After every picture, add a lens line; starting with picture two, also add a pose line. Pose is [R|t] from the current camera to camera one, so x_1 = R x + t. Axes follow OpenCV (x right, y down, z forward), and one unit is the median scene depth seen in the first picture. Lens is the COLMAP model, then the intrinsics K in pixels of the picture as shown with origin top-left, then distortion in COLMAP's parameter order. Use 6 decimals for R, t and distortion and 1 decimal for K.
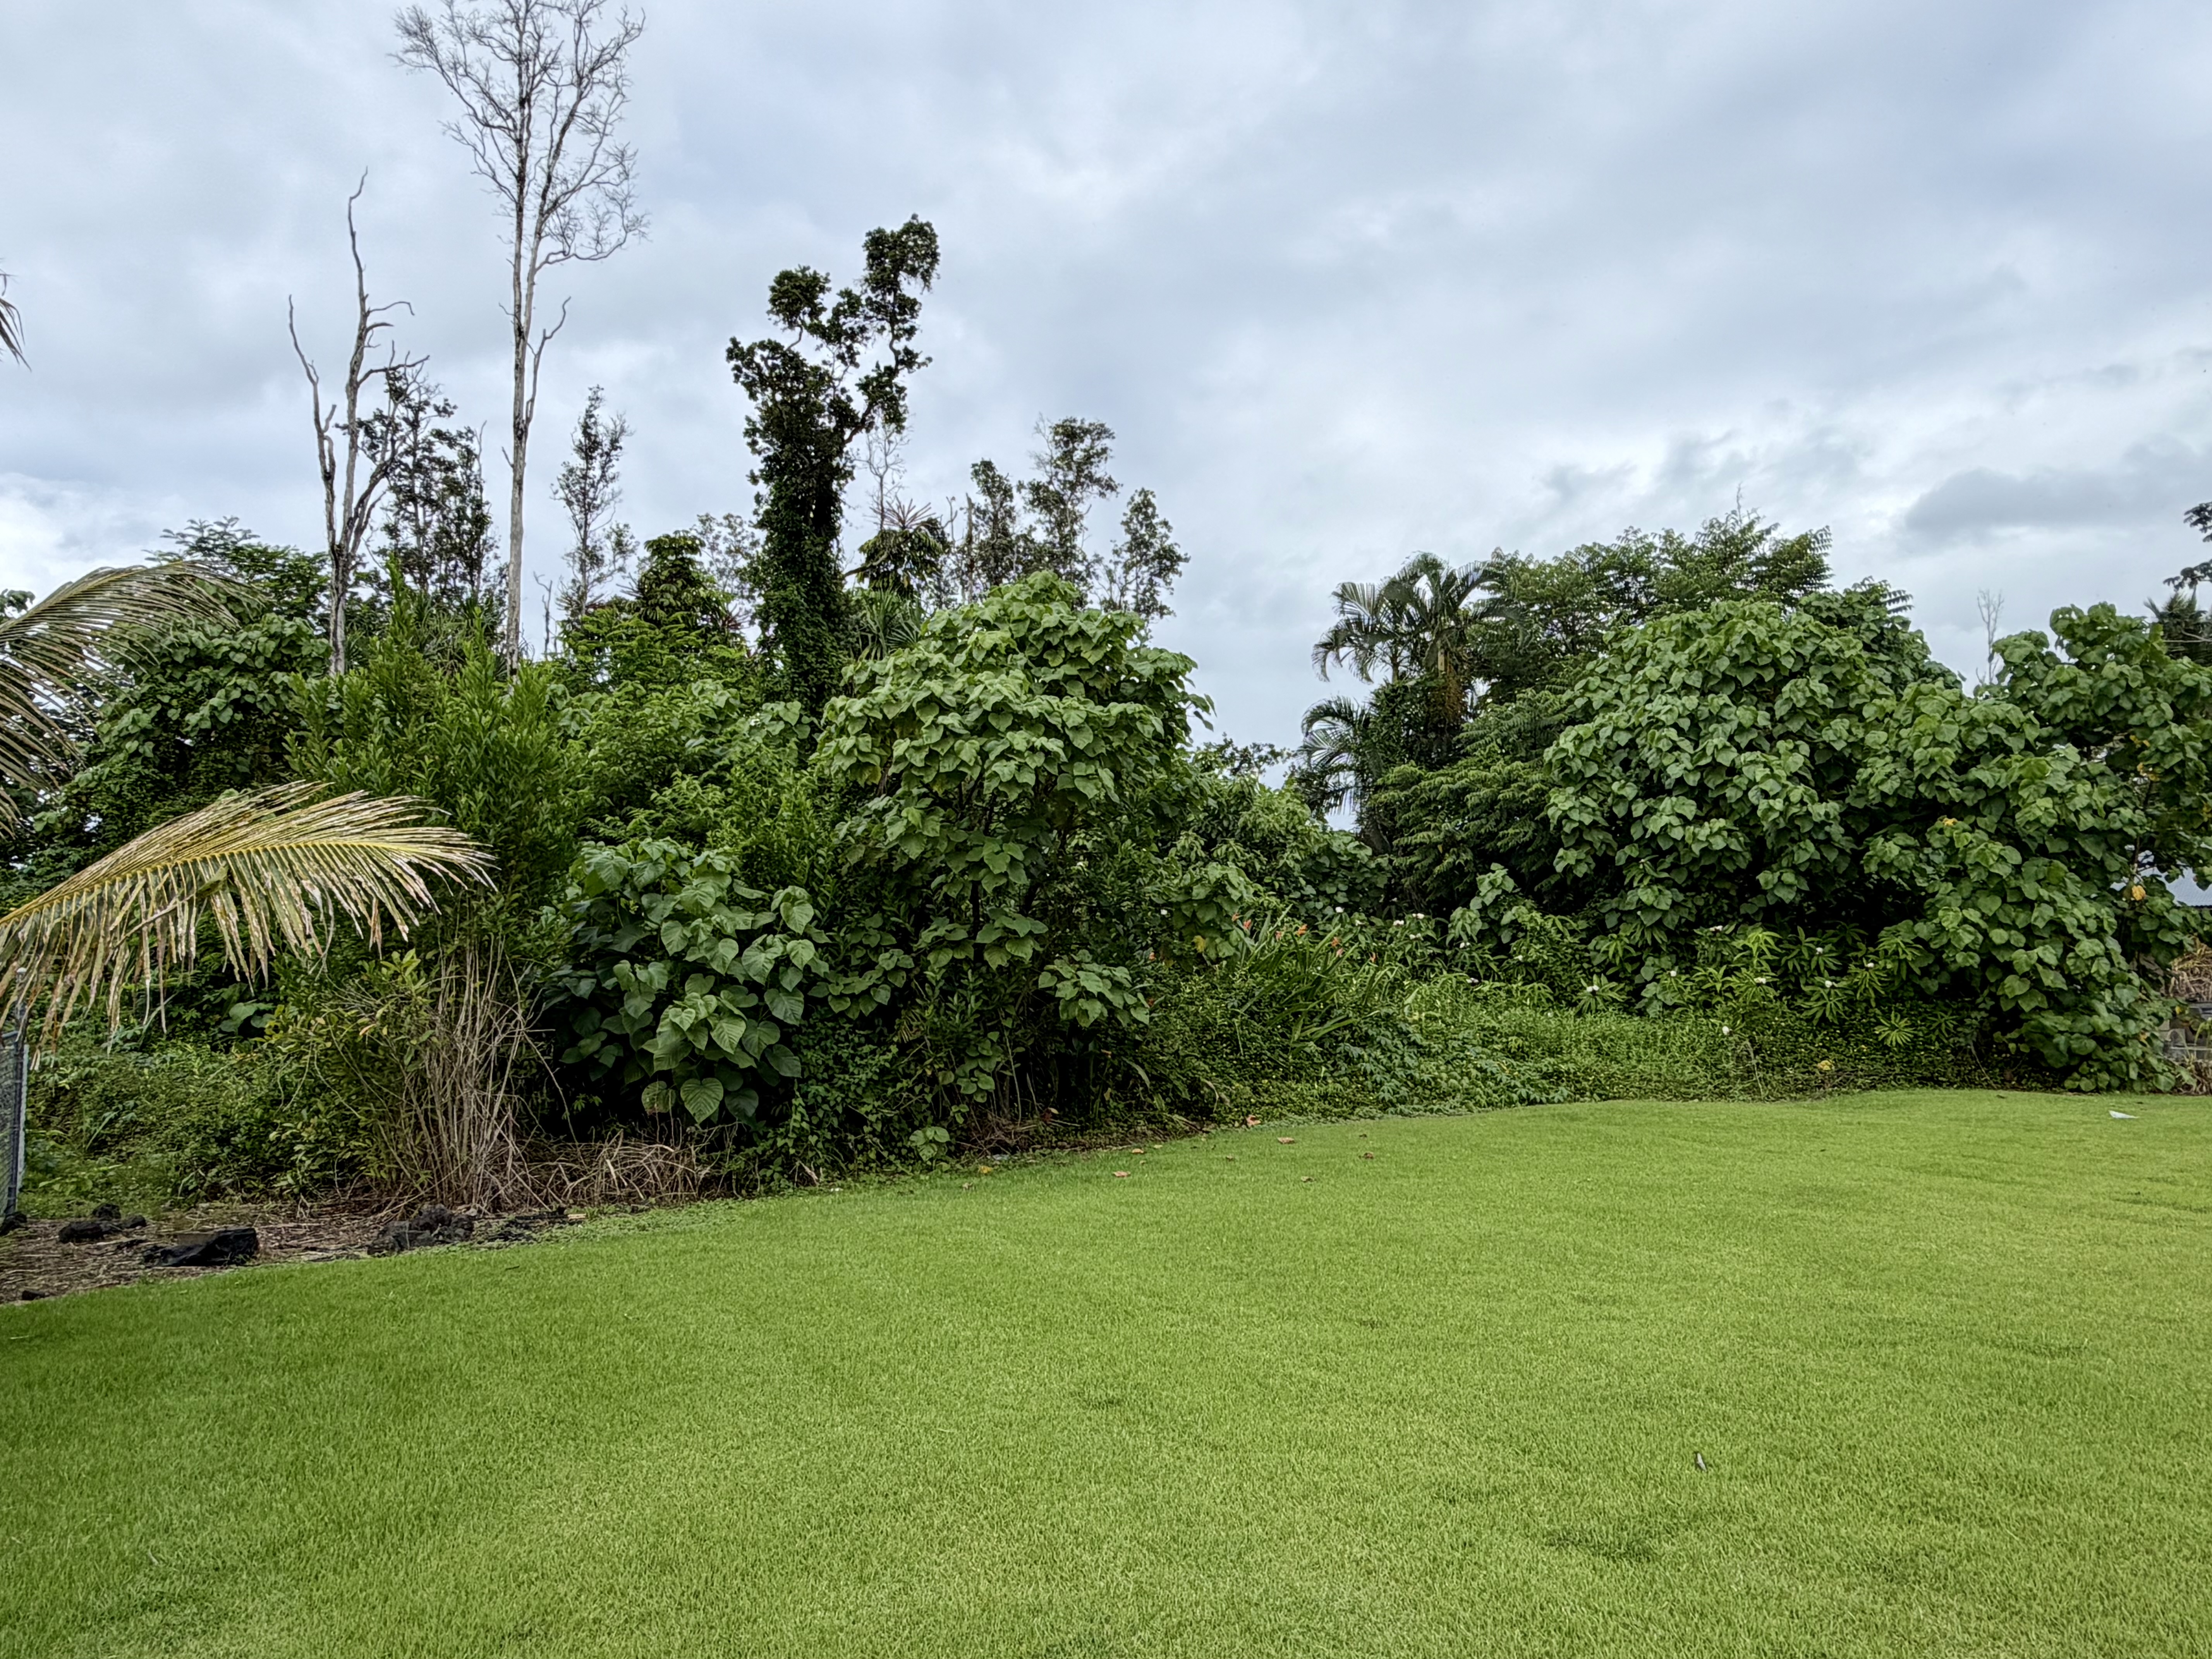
lens RADIAL K [[1463.0, 0, 1106.0], [0, 1463.0, 829.5], [0, 0, 1]] dist [0.001122, 0.000029]
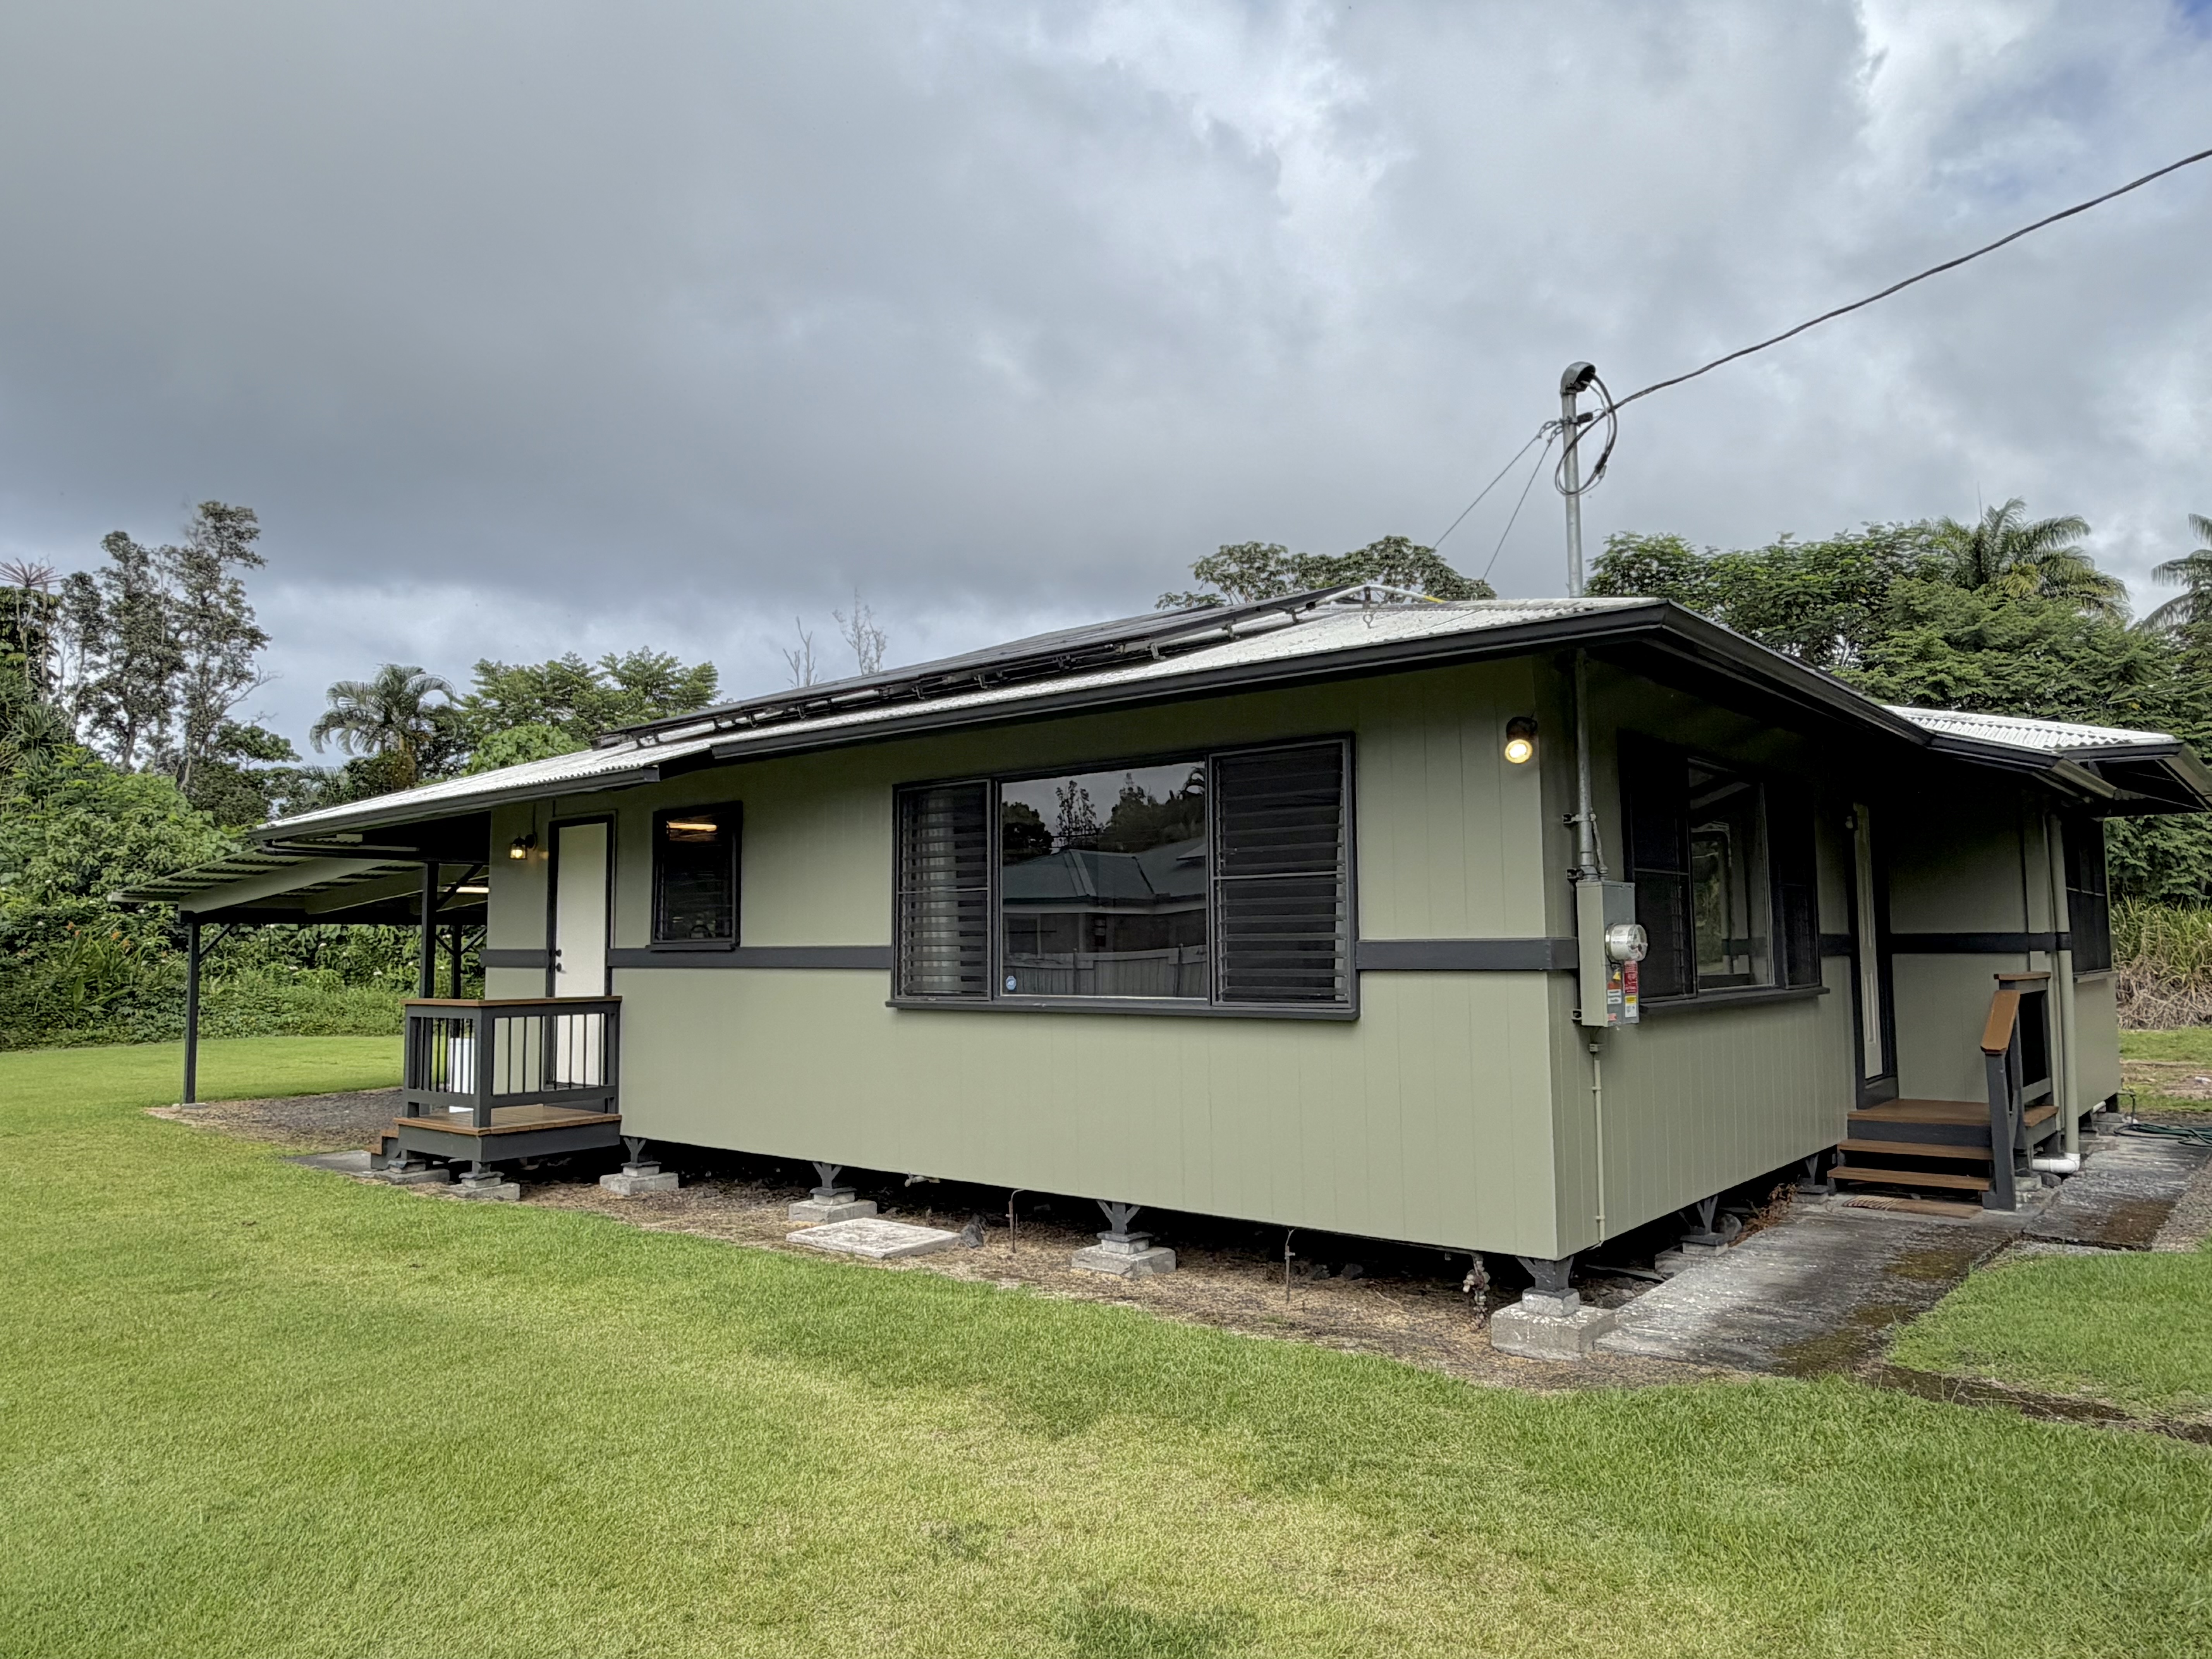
lens RADIAL K [[1463.0, 0, 1106.0], [0, 1463.0, 829.5], [0, 0, 1]] dist [0.001122, 0.000029]
pose [[0.936160, 0.034137, 0.349913, 0.787201], [-0.035414, 0.999369, -0.002749, -0.112404], [-0.349786, -0.009818, 0.936778, -1.185387]]
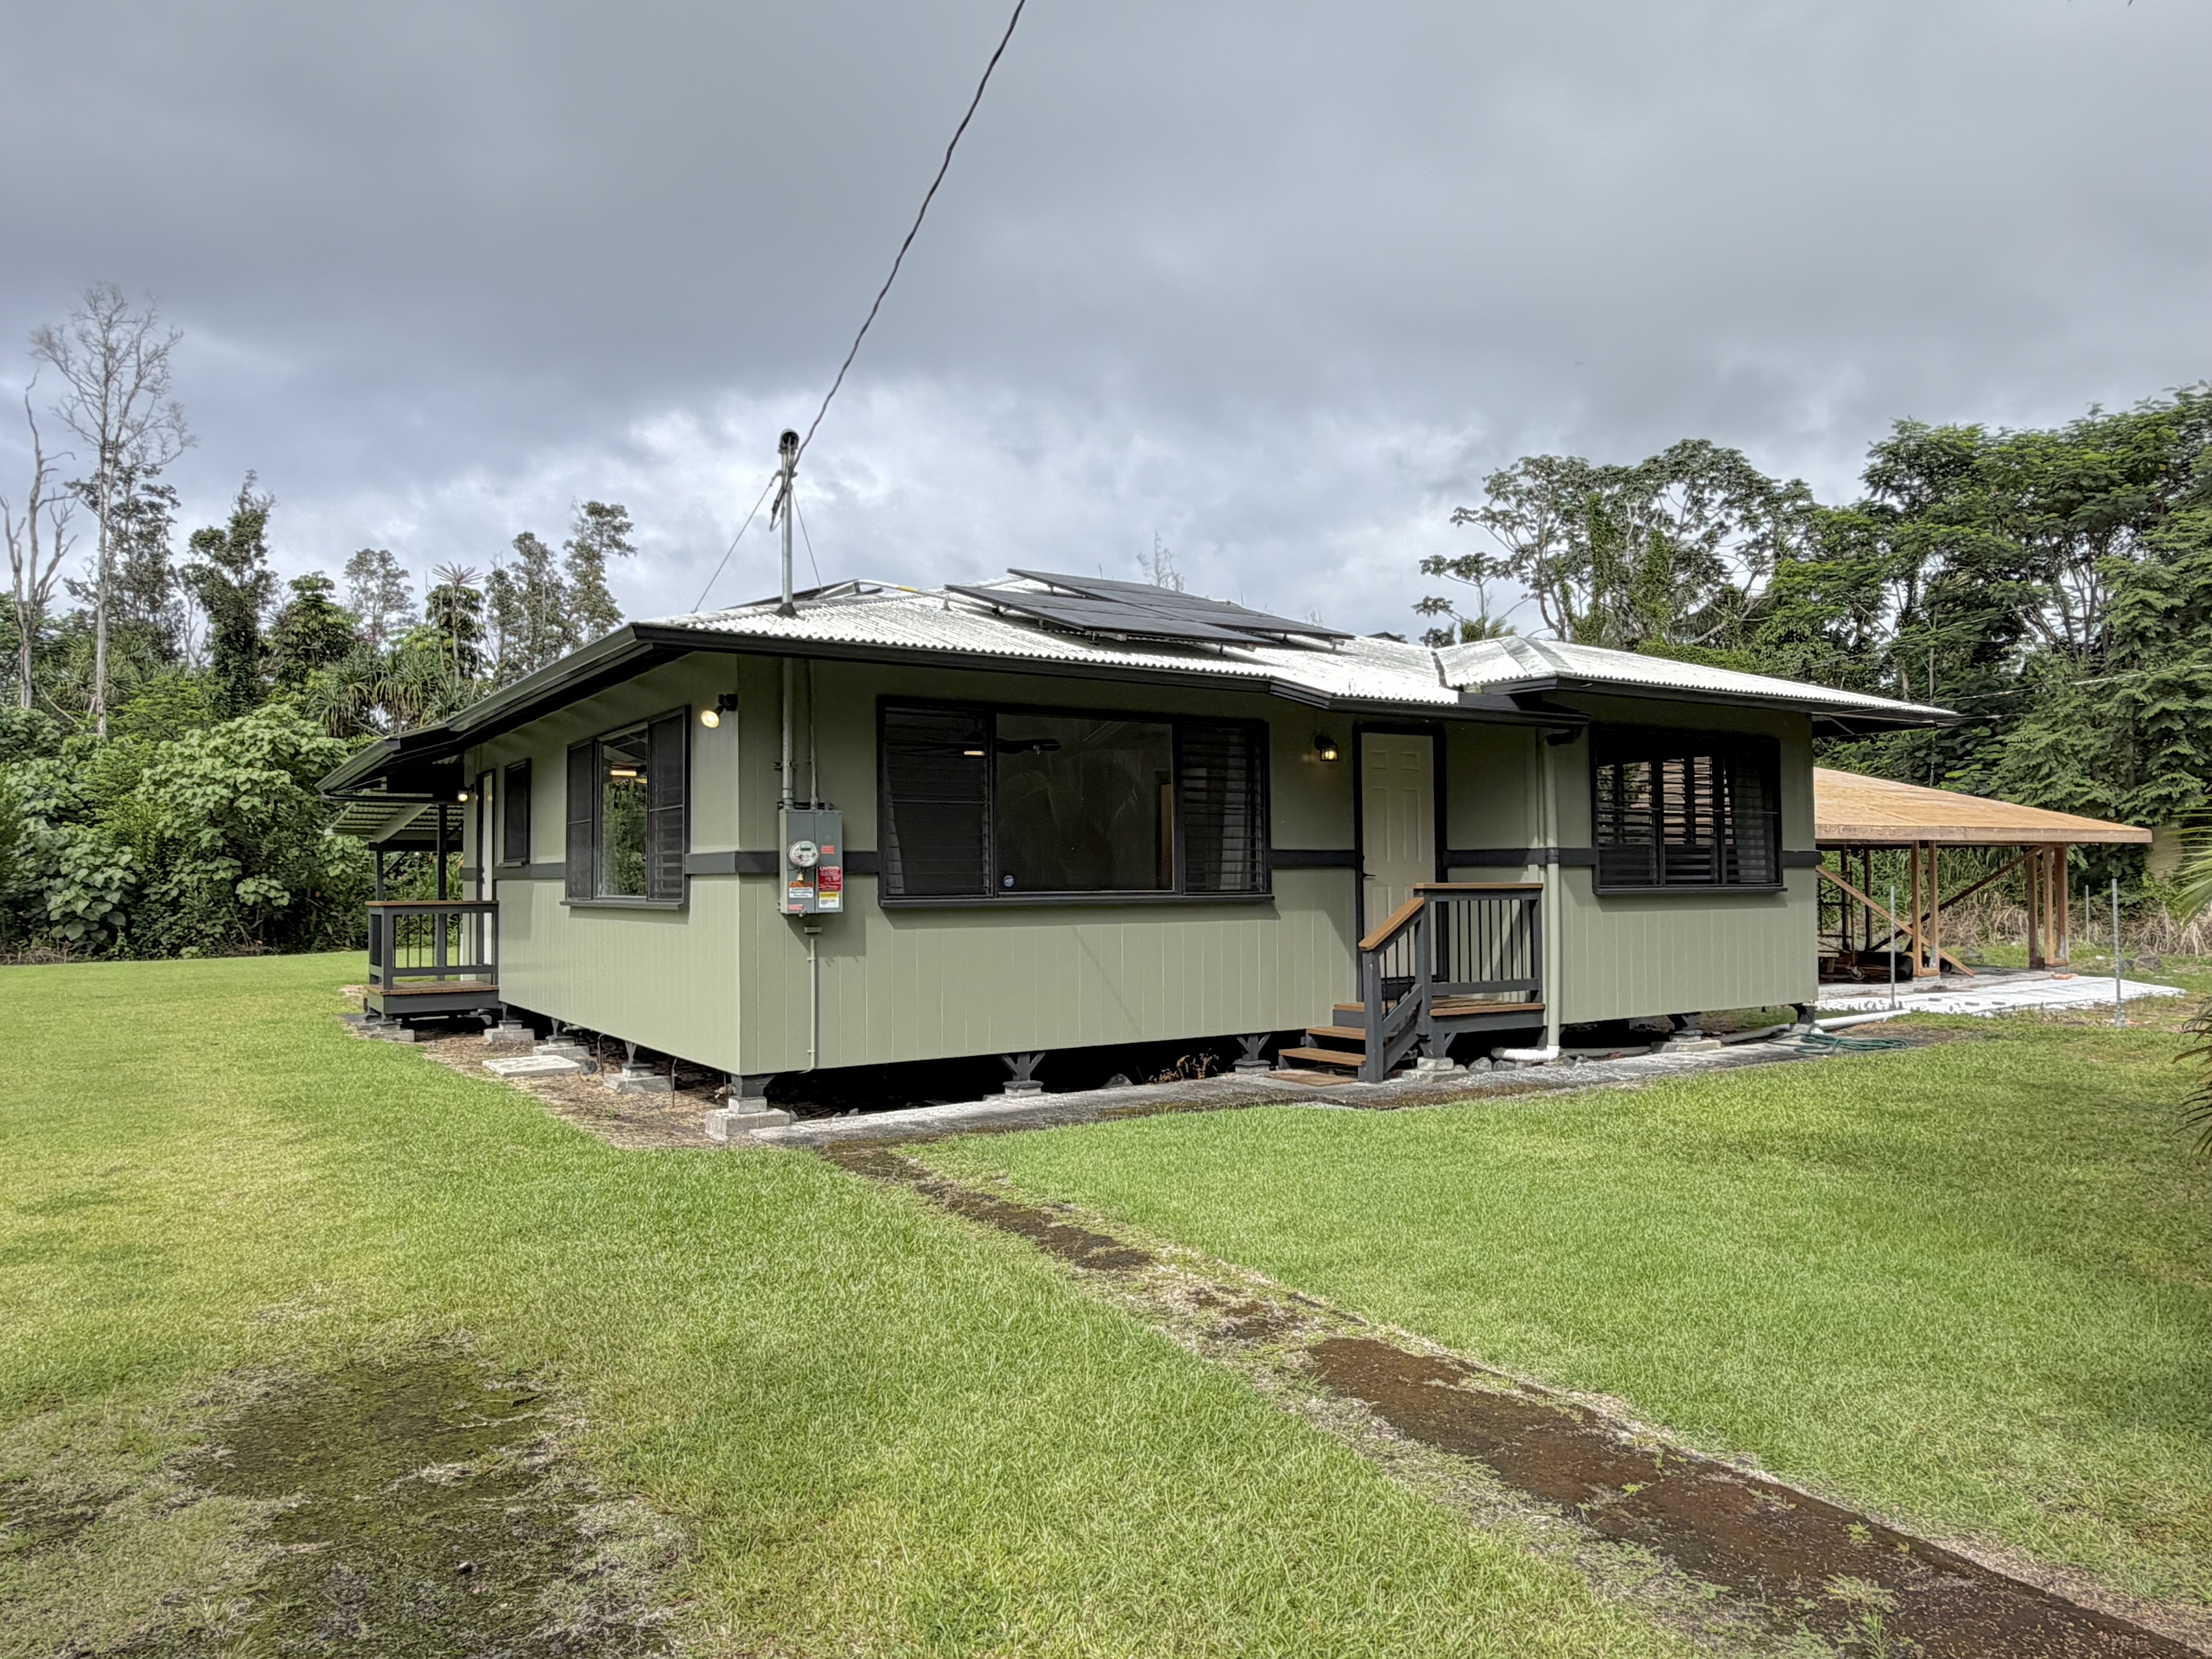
lens RADIAL K [[1463.0, 0, 1106.0], [0, 1463.0, 829.5], [0, 0, 1]] dist [0.001122, 0.000029]
pose [[0.998056, 0.007370, 0.061886, 1.217974], [-0.010611, 0.998580, 0.052211, -0.129997], [-0.061413, -0.052767, 0.996717, -1.469825]]
